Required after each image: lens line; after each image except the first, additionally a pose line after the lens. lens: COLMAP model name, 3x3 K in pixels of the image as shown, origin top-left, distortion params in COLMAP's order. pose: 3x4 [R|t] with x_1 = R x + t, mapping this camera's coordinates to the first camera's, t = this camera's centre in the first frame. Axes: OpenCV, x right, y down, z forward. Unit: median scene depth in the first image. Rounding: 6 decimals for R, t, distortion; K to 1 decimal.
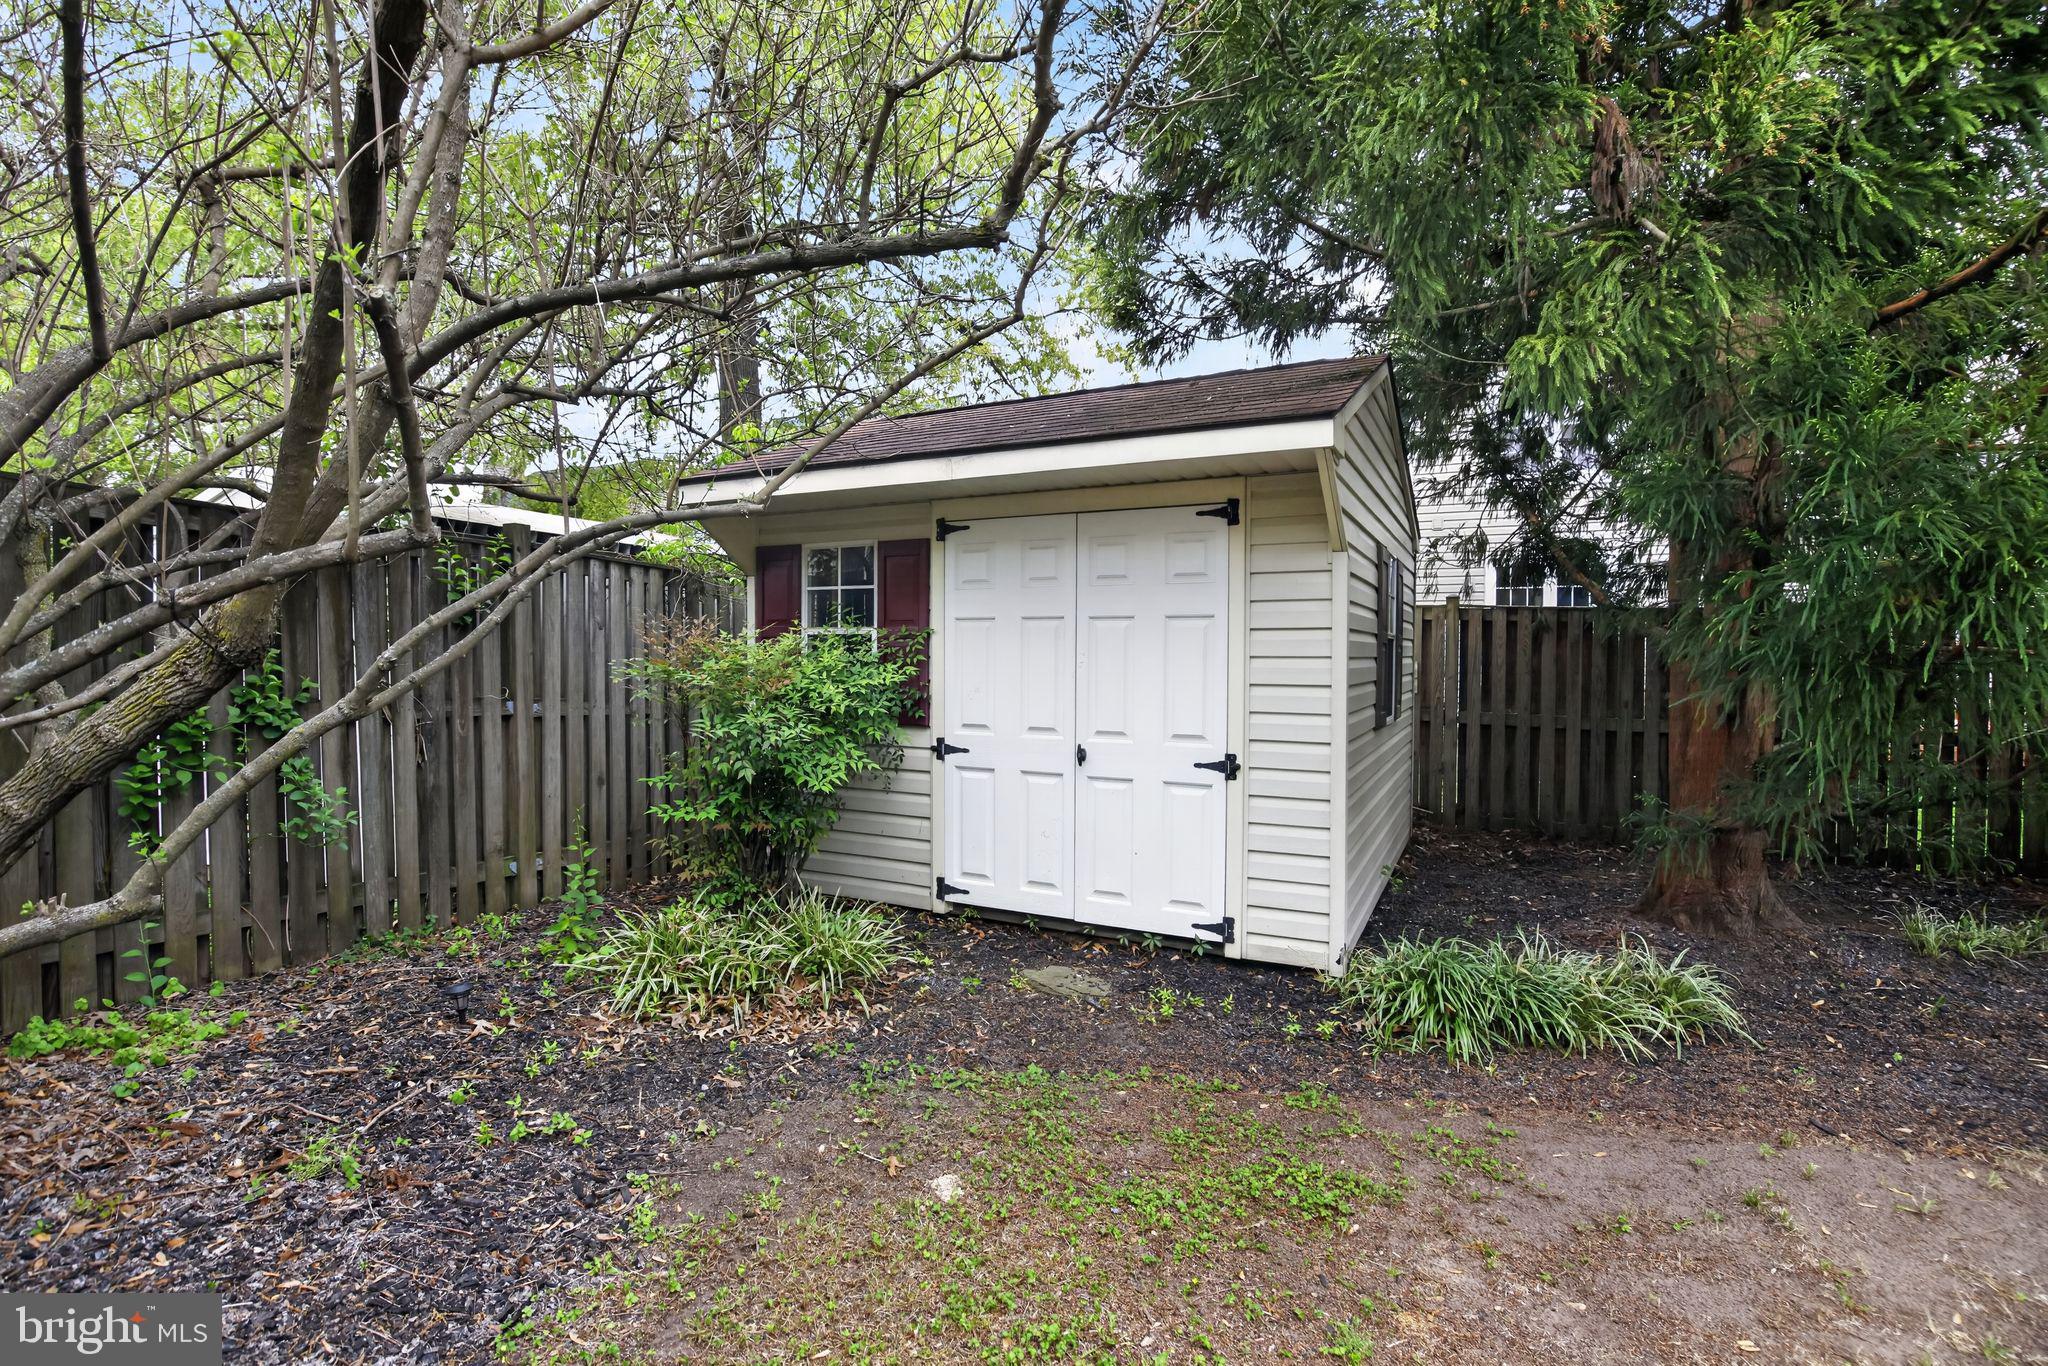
lens RADIAL K [[941.7, 0, 1024.0], [0, 941.7, 683.0], [0, 0, 1]] dist [-0.020296, -0.000537]
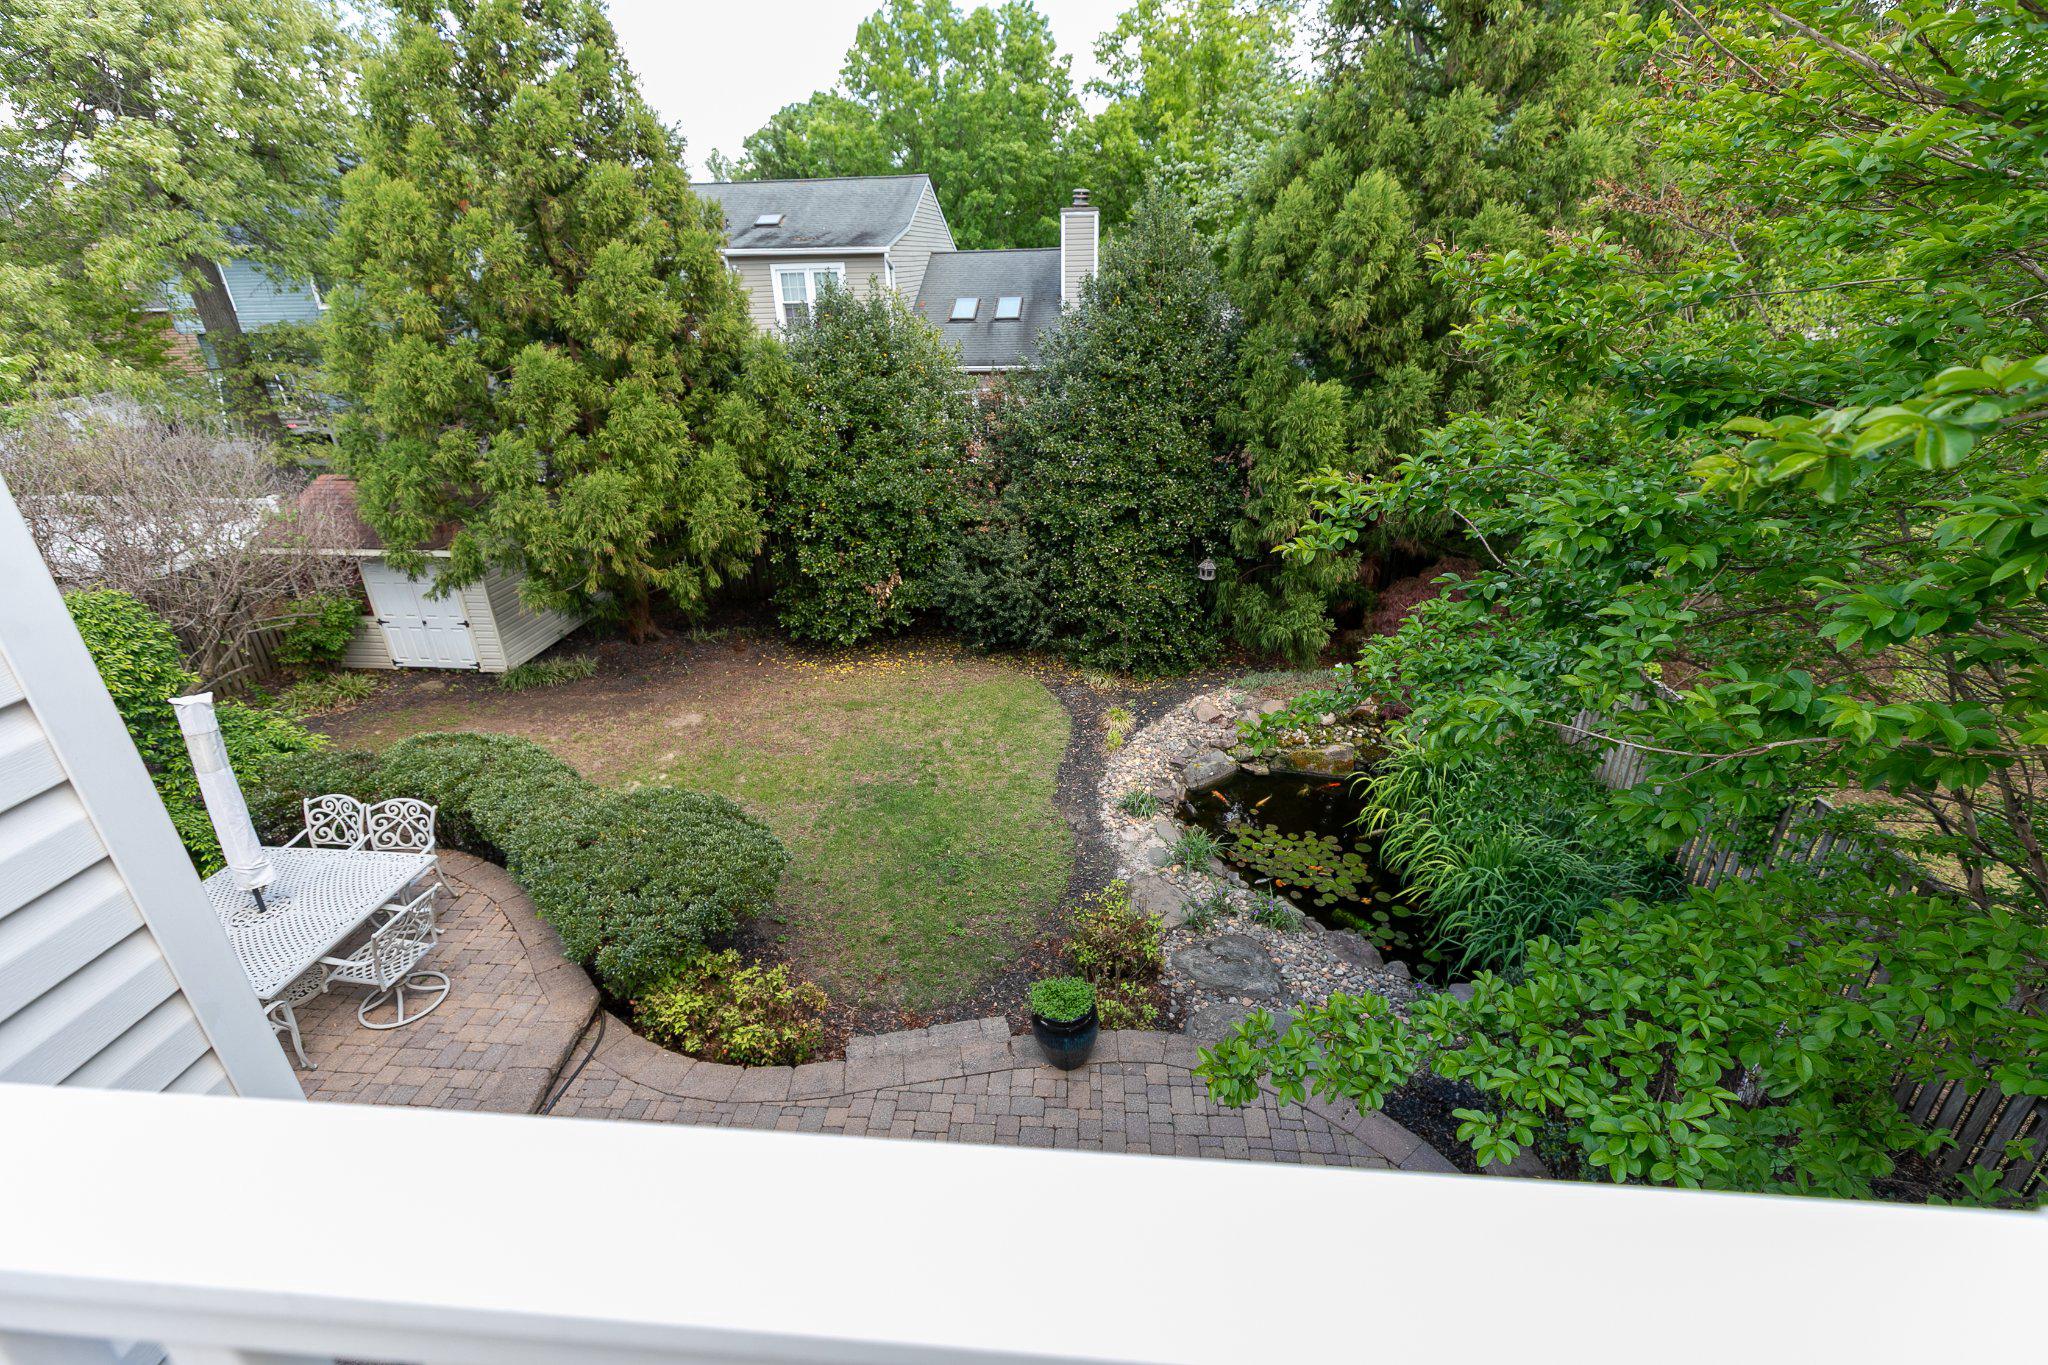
lens RADIAL K [[885.7, 0, 1024.0], [0, 885.7, 682.5], [0, 0, 1]] dist [0.001757, -0.000110]
pose [[0.927374, -0.169441, 0.333567, 0.969944], [0.029117, 0.921550, 0.387167, -0.908140], [-0.373000, -0.349336, 0.859555, -2.667689]]
